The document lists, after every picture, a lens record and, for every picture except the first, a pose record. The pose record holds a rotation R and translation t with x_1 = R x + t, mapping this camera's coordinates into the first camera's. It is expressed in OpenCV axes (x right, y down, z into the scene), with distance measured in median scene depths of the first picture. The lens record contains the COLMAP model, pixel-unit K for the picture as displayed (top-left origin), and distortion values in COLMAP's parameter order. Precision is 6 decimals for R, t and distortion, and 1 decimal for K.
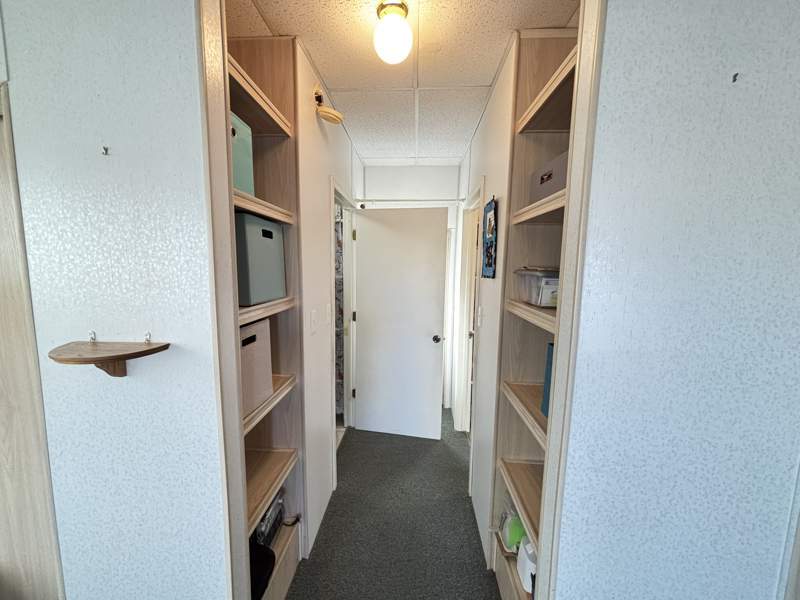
lens RADIAL K [[321.8, 0, 393.5], [0, 321.8, 300.3], [0, 0, 1]] dist [0.000420, -0.001176]
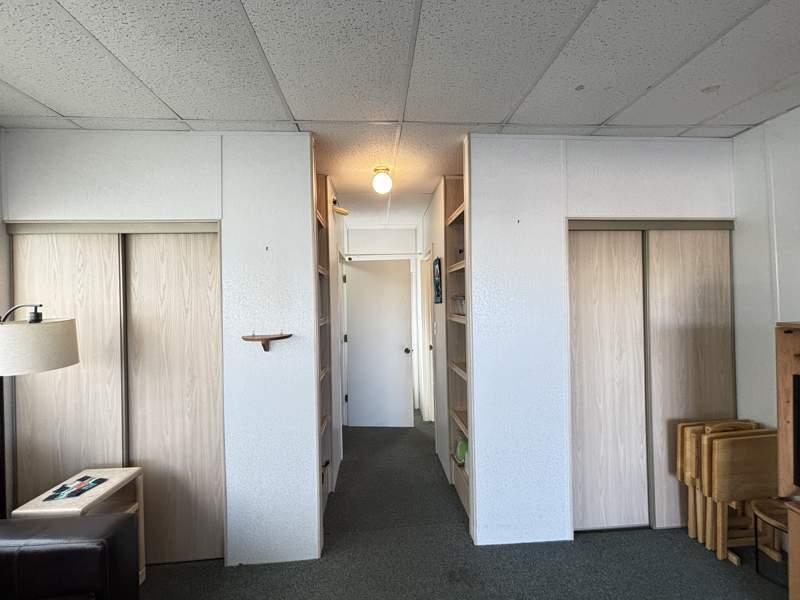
lens RADIAL K [[321.8, 0, 400.6], [0, 321.8, 301.3], [0, 0, 1]] dist [0.000420, -0.001176]
pose [[0.988473, -0.034605, 0.147391, -0.142383], [0.051774, 0.992097, -0.114290, 0.098776], [-0.142272, 0.120603, 0.982453, -0.604059]]
